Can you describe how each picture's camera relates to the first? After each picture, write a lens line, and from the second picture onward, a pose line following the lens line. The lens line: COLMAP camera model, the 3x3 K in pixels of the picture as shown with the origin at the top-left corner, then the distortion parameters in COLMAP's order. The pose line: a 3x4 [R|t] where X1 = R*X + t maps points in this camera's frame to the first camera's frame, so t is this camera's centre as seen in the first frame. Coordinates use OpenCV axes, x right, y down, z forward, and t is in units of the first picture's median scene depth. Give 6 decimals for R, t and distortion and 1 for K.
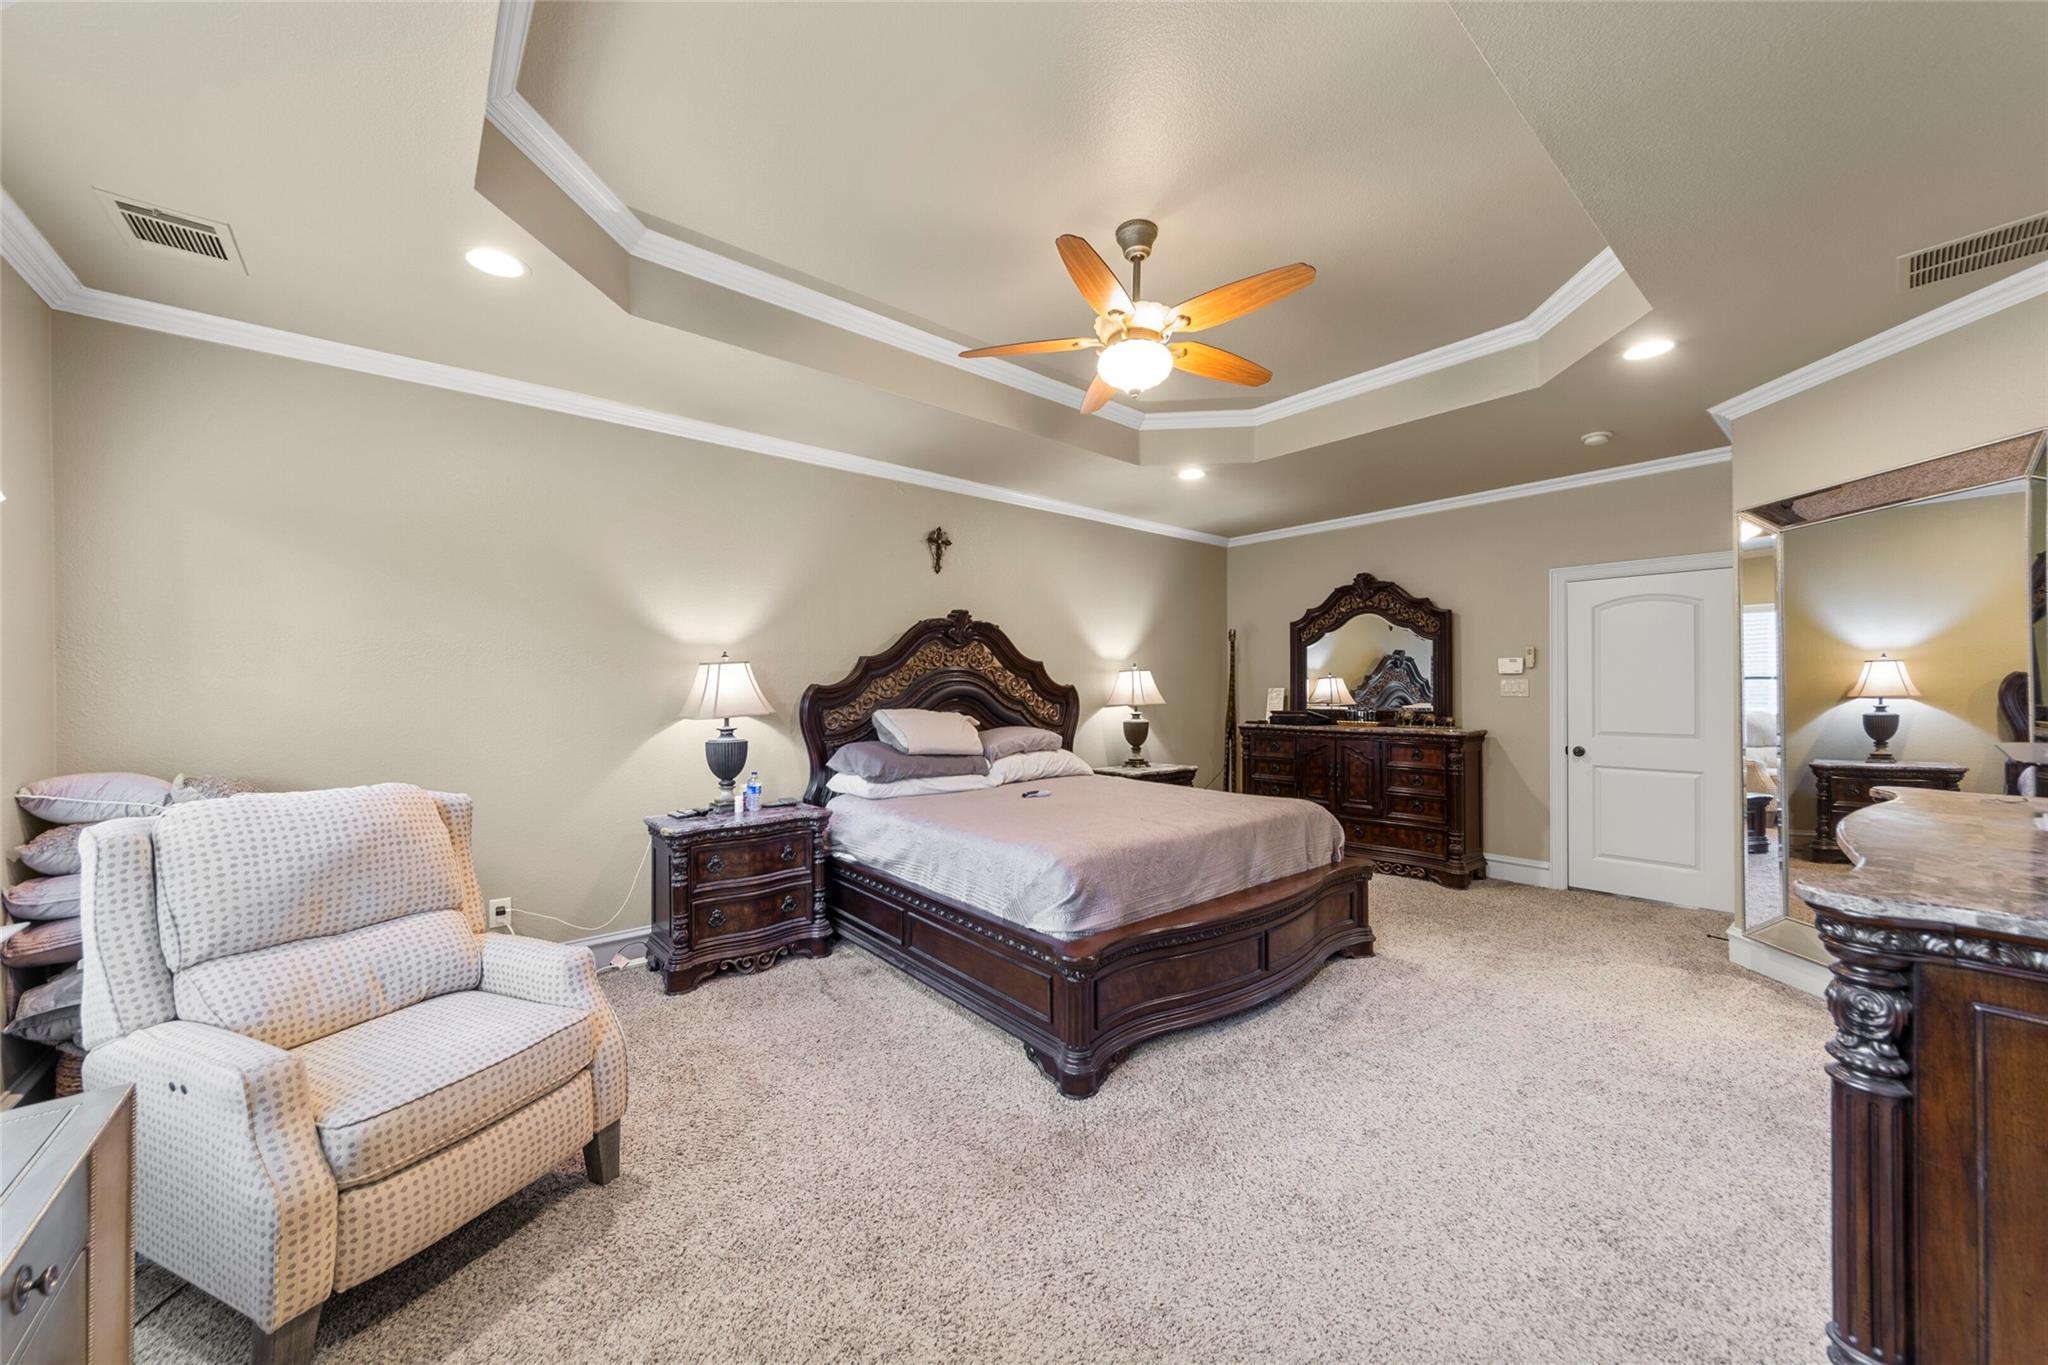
lens RADIAL K [[727.2, 0, 1024.0], [0, 727.2, 682.5], [0, 0, 1]] dist [-0.000032, -0.000009]
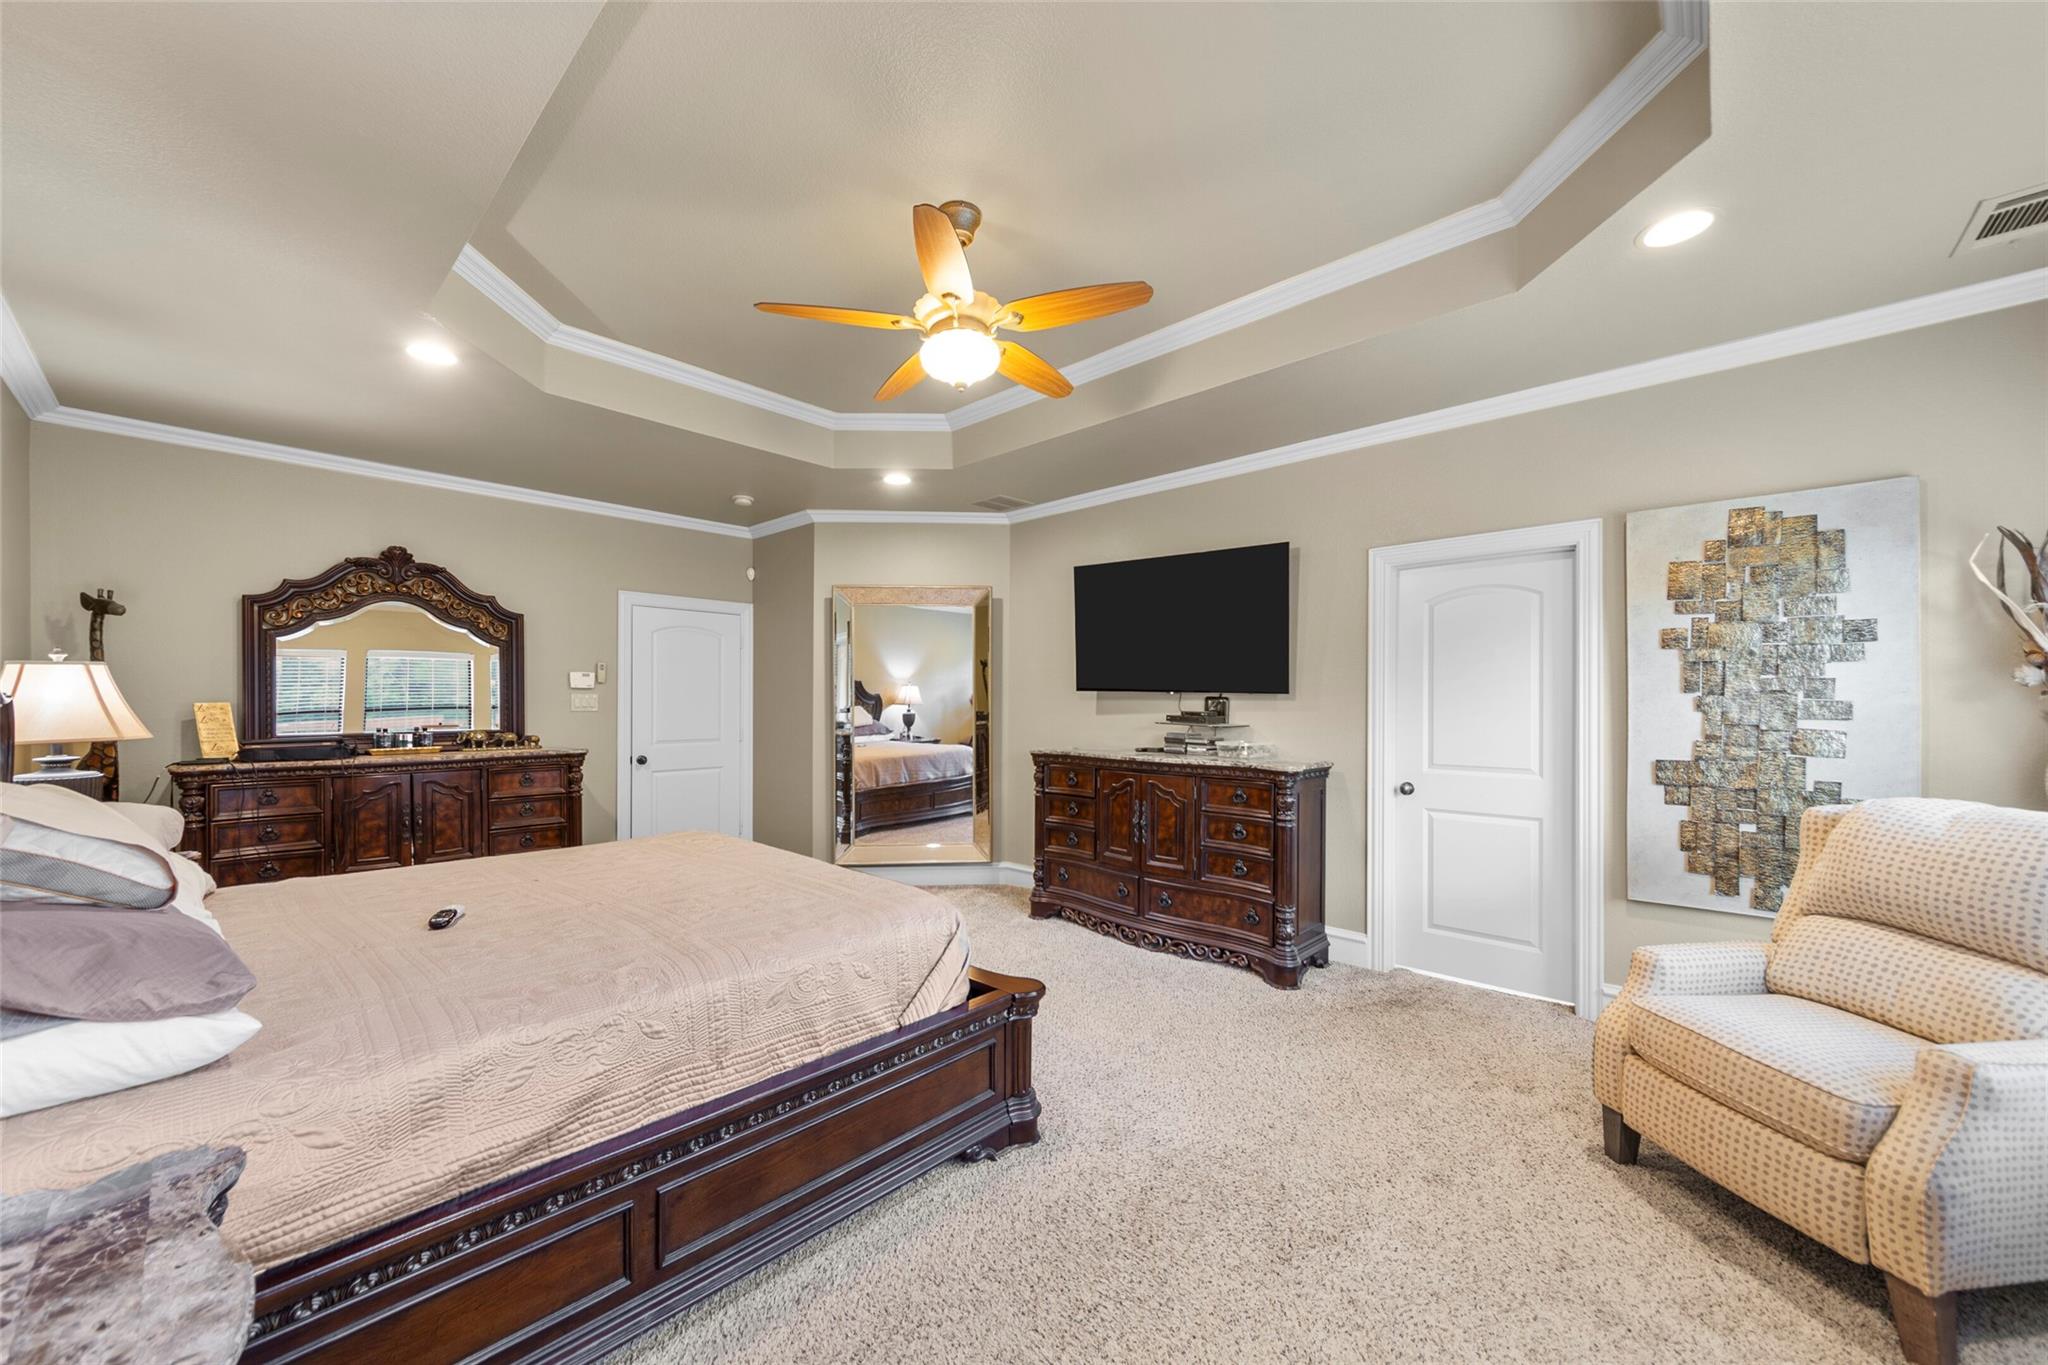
lens RADIAL K [[759.6, 0, 1024.0], [0, 759.6, 682.5], [0, 0, 1]] dist [-0.001052, -0.000067]
pose [[-0.125096, 0.029120, 0.991717, -0.438864], [-0.005719, 0.999531, -0.030071, 0.008184], [-0.992128, -0.009433, -0.124871, 0.550236]]
